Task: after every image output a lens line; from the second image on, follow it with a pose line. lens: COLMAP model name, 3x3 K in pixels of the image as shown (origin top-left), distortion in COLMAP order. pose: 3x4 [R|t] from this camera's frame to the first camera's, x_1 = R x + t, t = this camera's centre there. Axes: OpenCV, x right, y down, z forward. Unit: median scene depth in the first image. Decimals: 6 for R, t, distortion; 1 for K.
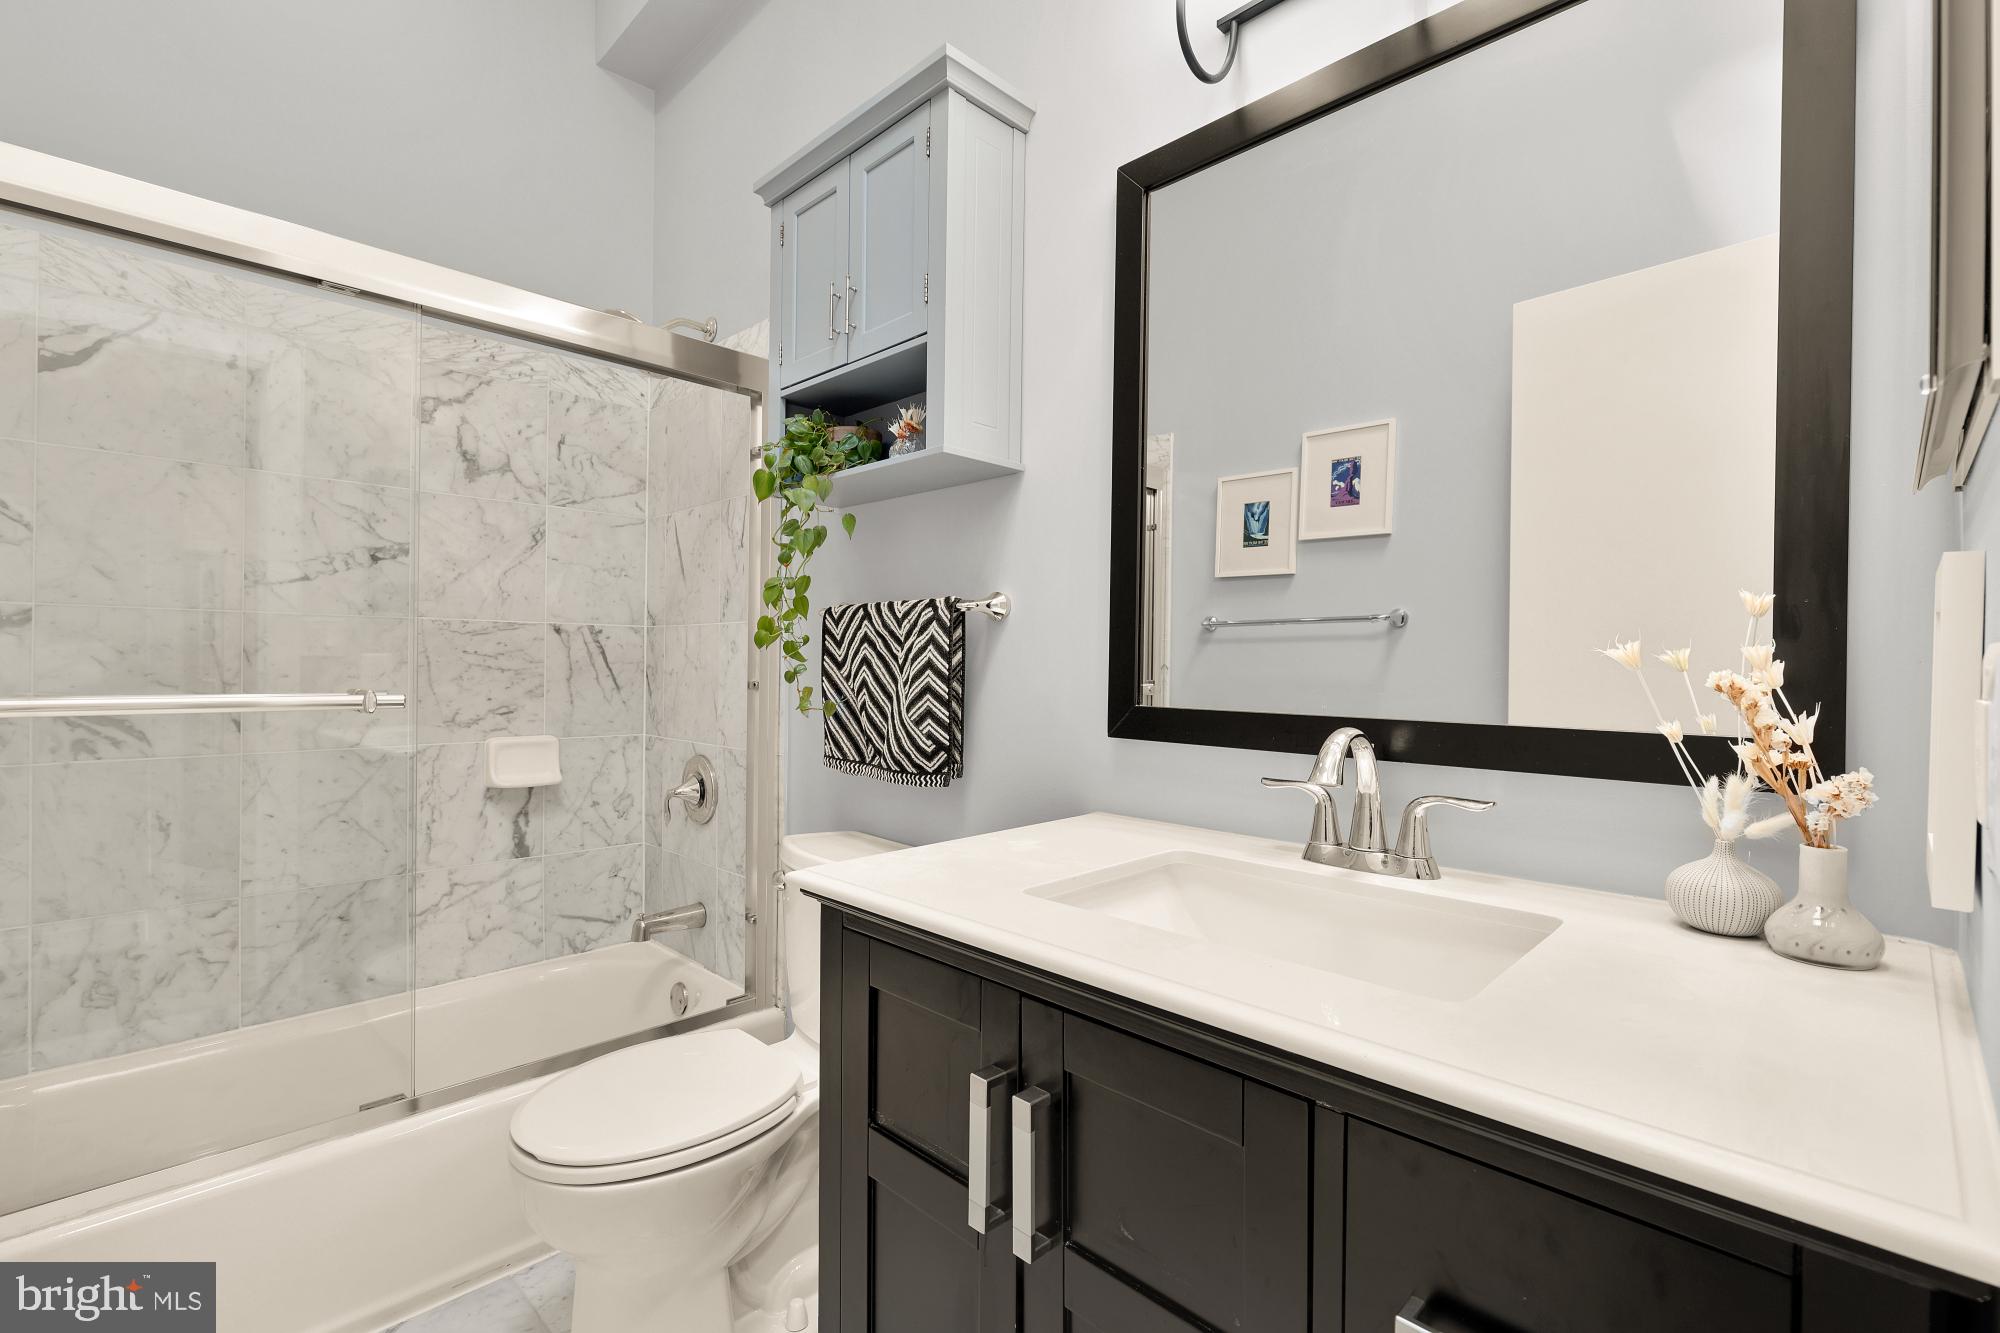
lens RADIAL K [[898.0, 0, 997.0], [0, 898.0, 664.2], [0, 0, 1]] dist [0.006635, -0.002153]
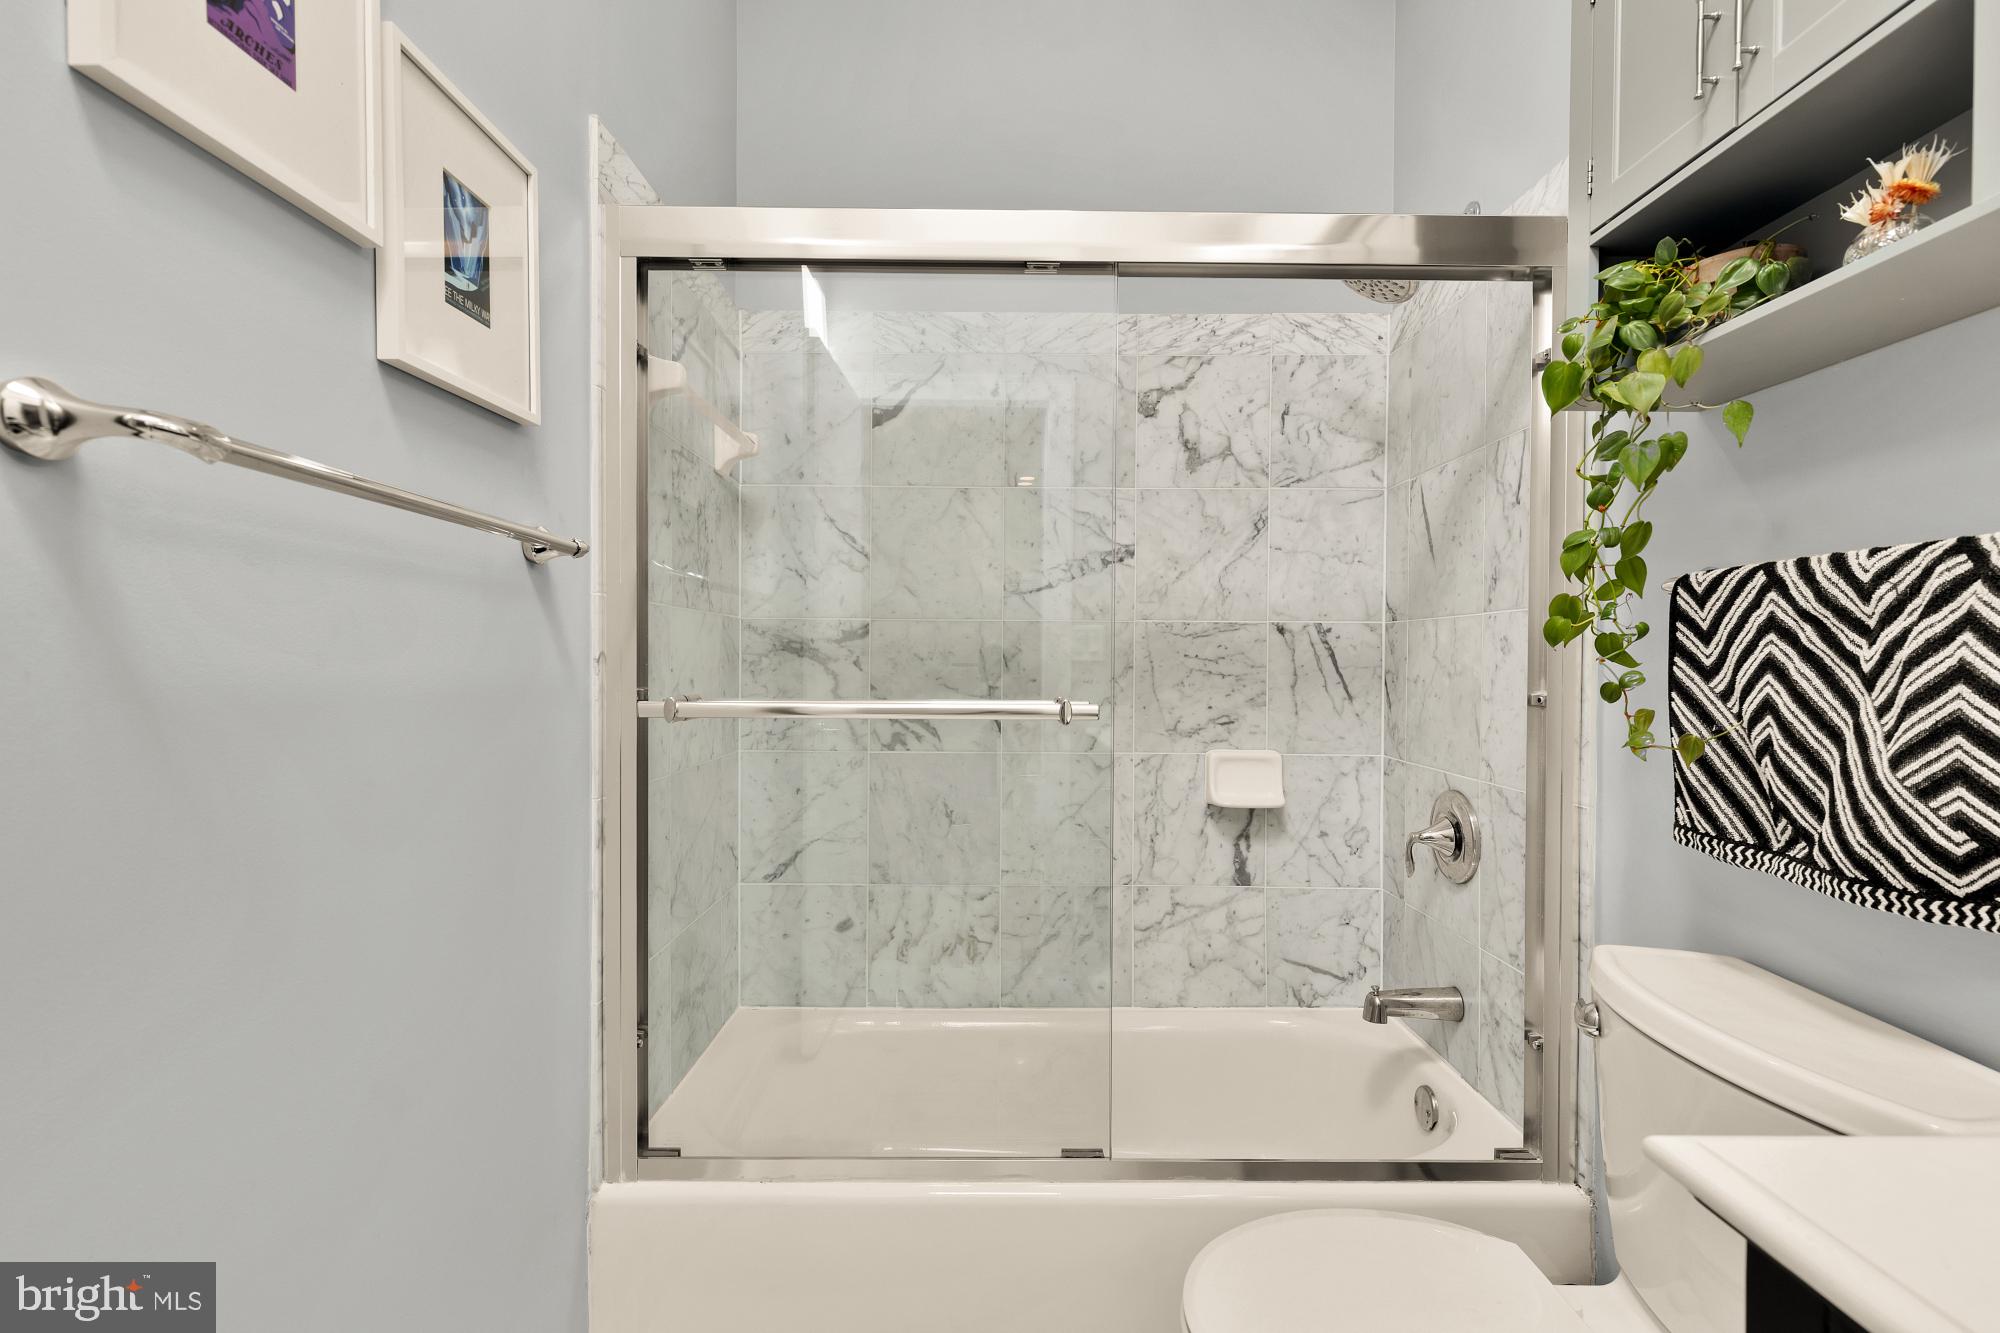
lens RADIAL K [[898.0, 0, 997.3], [0, 898.0, 669.1], [0, 0, 1]] dist [0.006635, -0.002153]
pose [[0.700727, 0.001330, -0.713429, -0.071719], [0.000666, 0.999997, 0.002519, -0.002826], [0.713430, -0.002240, 0.700723, 0.230734]]
